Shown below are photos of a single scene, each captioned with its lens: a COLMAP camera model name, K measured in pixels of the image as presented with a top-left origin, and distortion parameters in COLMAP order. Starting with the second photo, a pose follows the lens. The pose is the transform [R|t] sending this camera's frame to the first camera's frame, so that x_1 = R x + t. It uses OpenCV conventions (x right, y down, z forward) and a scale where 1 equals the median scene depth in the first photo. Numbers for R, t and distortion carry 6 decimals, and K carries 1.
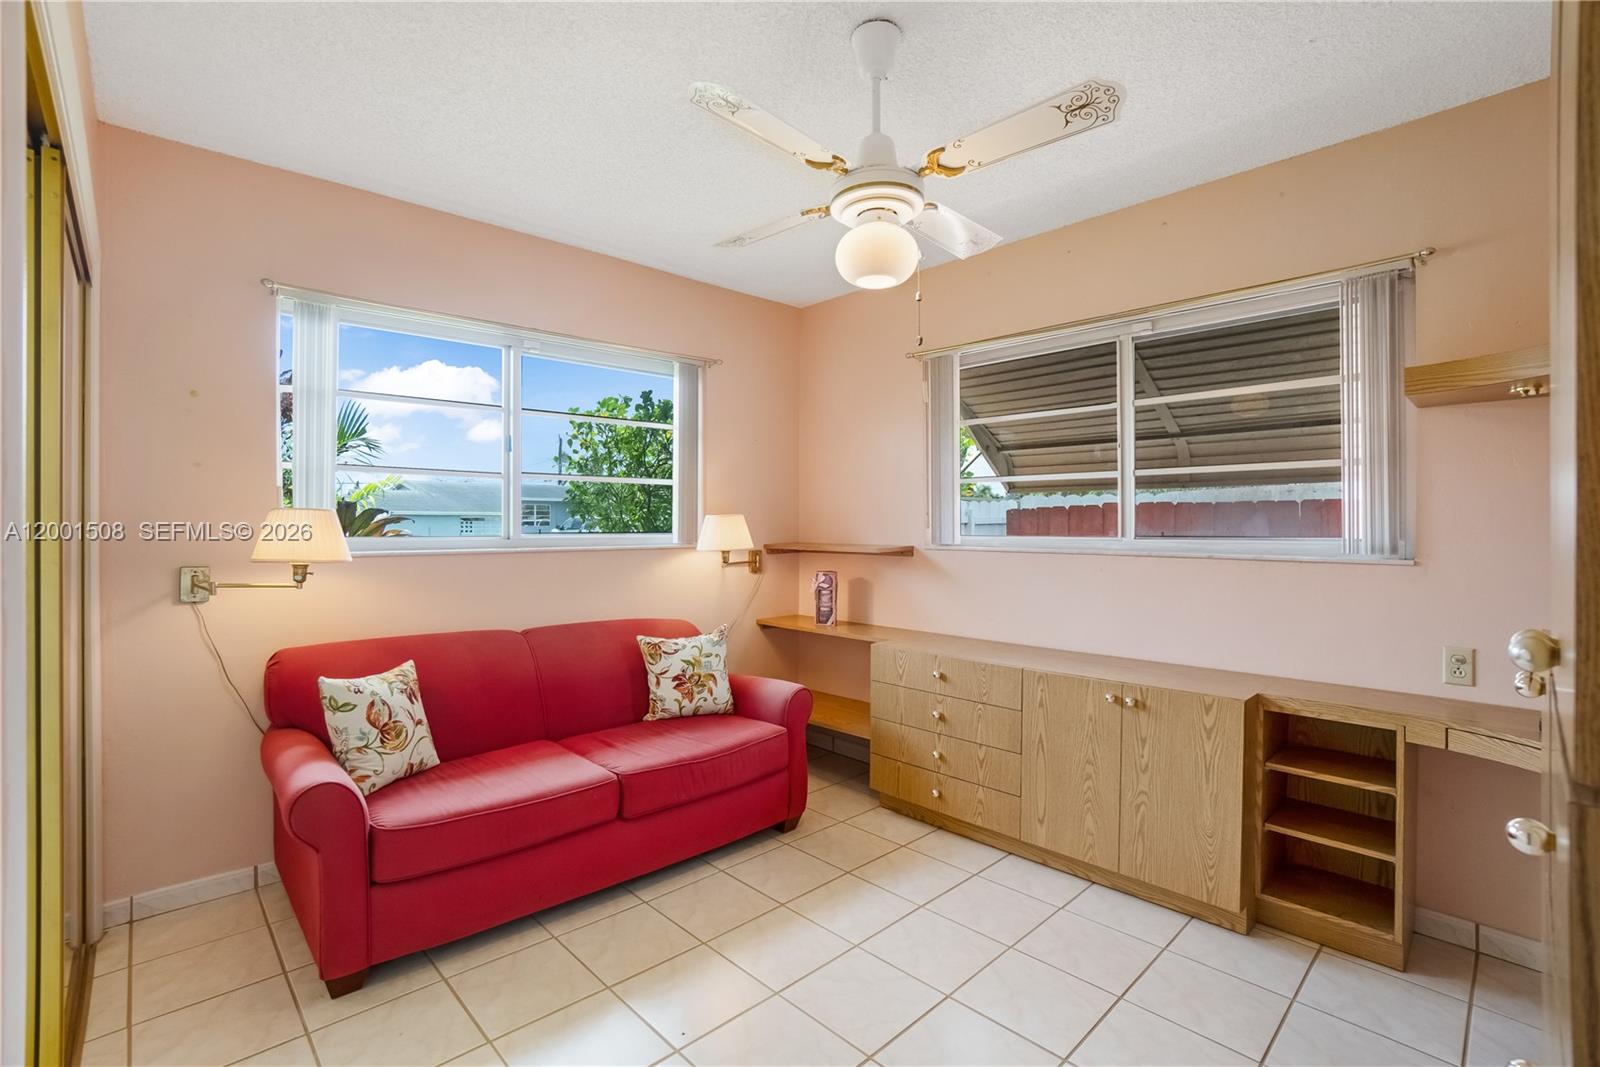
lens RADIAL K [[717.1, 0, 787.2], [0, 717.1, 520.6], [0, 0, 1]] dist [-0.064218, 0.028279]
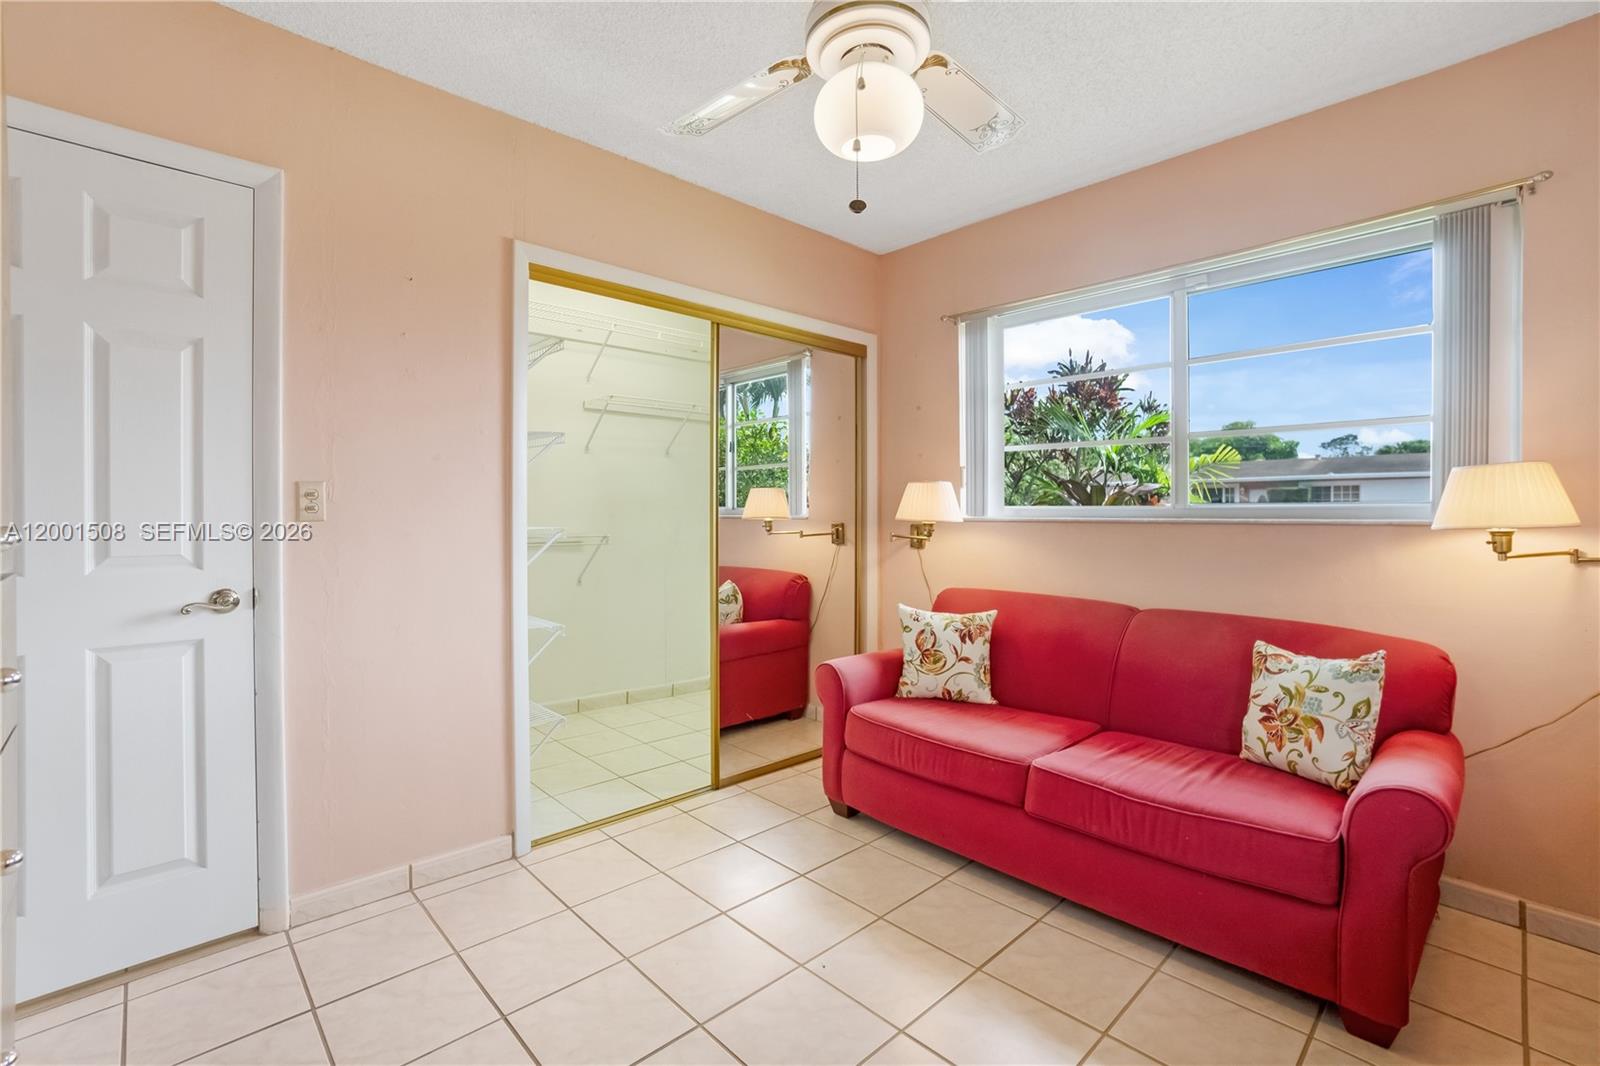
lens RADIAL K [[717.1, 0, 787.2], [0, 717.1, 520.1], [0, 0, 1]] dist [-0.064218, 0.028279]
pose [[0.005497, 0.007526, -0.999957, 0.514329], [0.000961, 0.999971, 0.007531, 0.034342], [0.999984, -0.001002, 0.005489, 0.538833]]
